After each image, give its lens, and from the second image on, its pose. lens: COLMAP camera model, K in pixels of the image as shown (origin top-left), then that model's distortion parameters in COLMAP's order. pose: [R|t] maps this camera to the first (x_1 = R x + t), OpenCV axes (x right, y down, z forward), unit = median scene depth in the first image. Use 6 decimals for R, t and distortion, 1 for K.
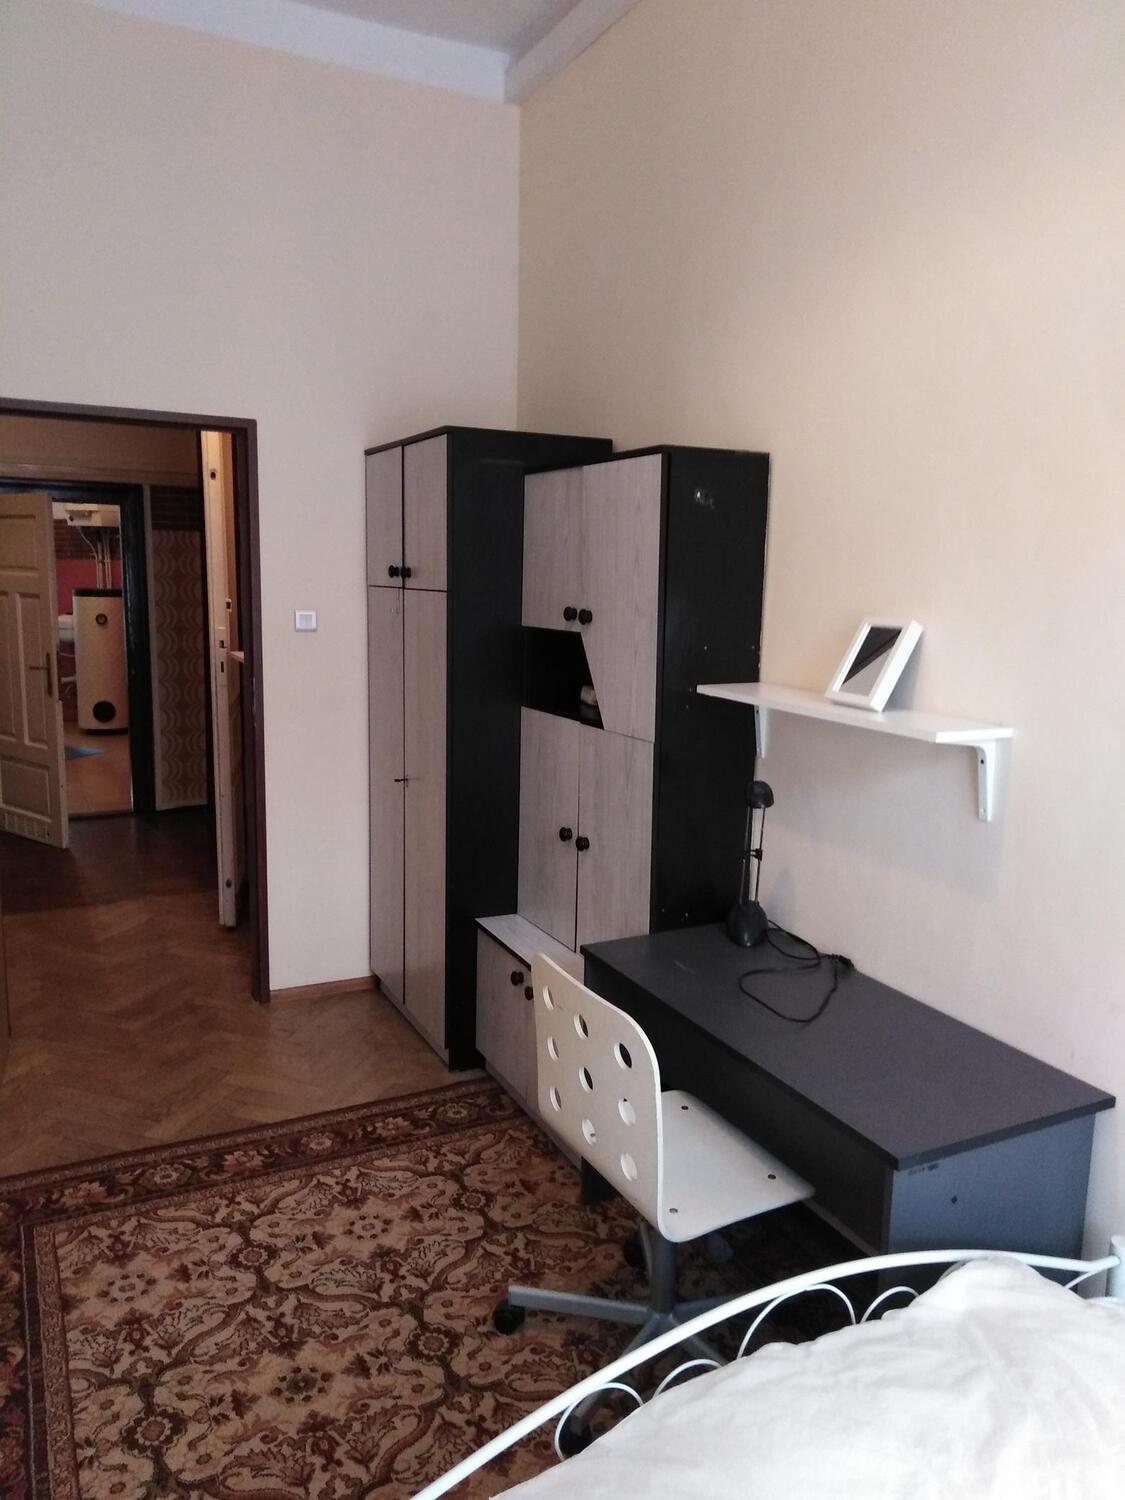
lens RADIAL K [[1117.2, 0, 564.4], [0, 1117.2, 753.1], [0, 0, 1]] dist [0.005425, 0.000510]
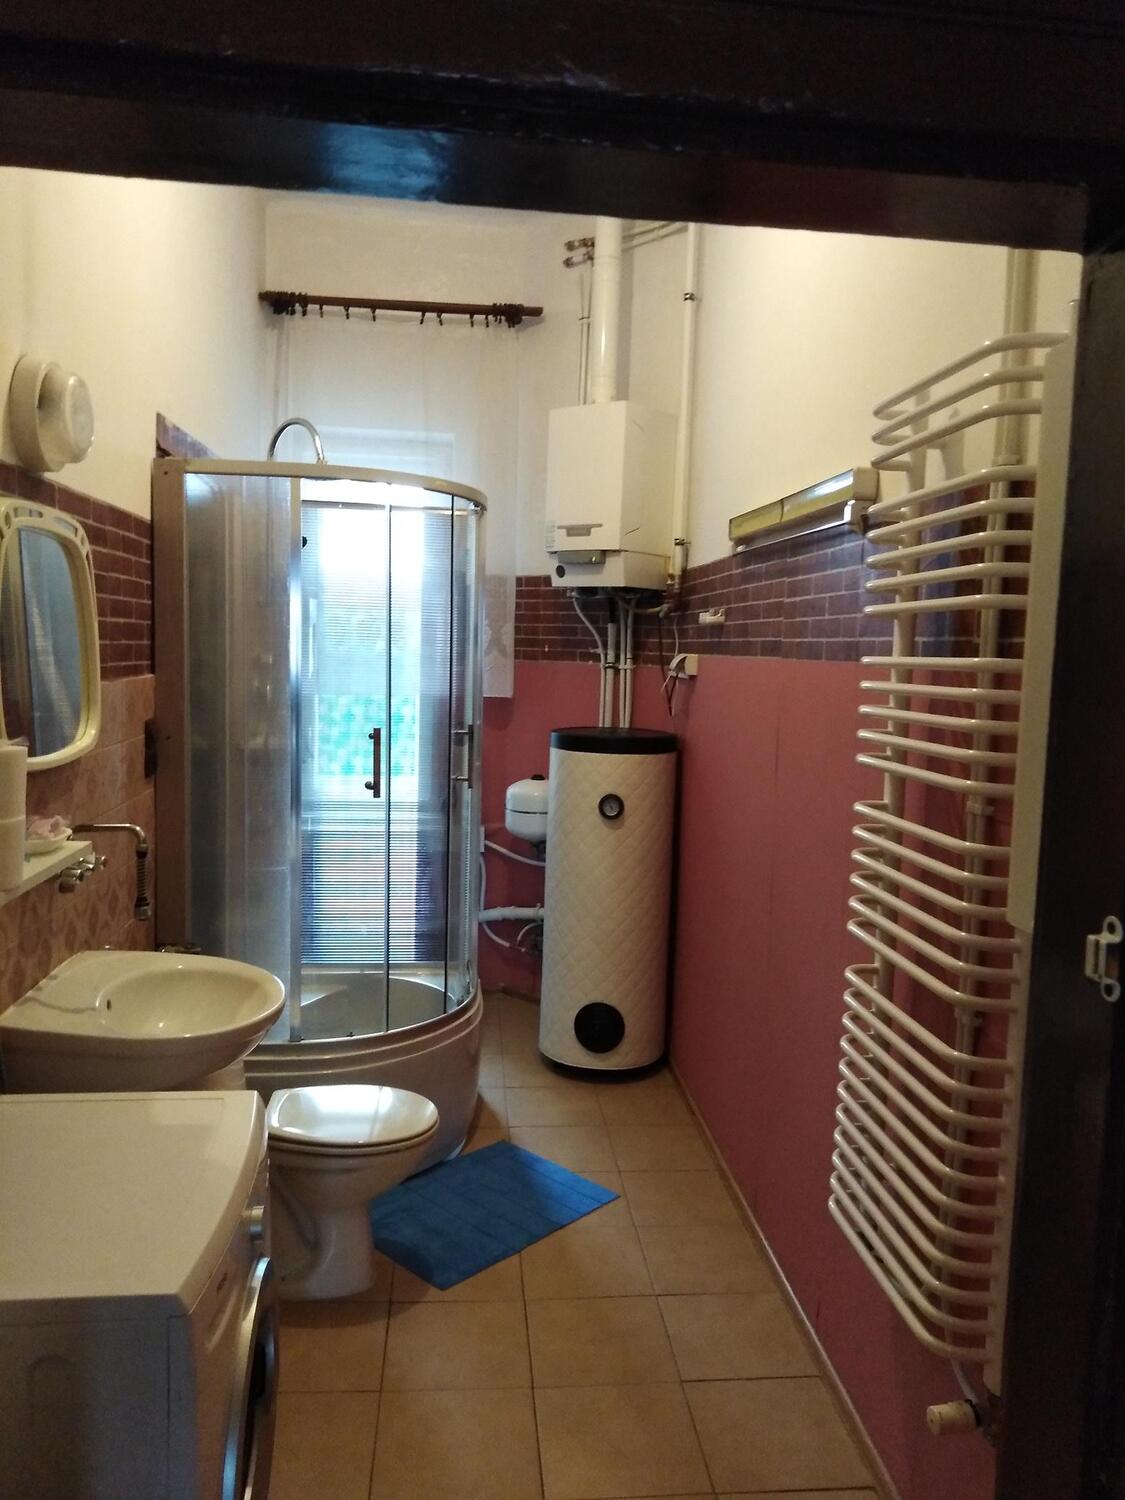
lens RADIAL K [[1117.2, 0, 562.0], [0, 1117.2, 751.8], [0, 0, 1]] dist [0.005425, 0.000510]
pose [[0.928470, 0.045137, -0.368655, -0.269227], [-0.075643, 0.994765, -0.068713, -0.106098], [0.363624, 0.091684, 0.927023, 0.586672]]
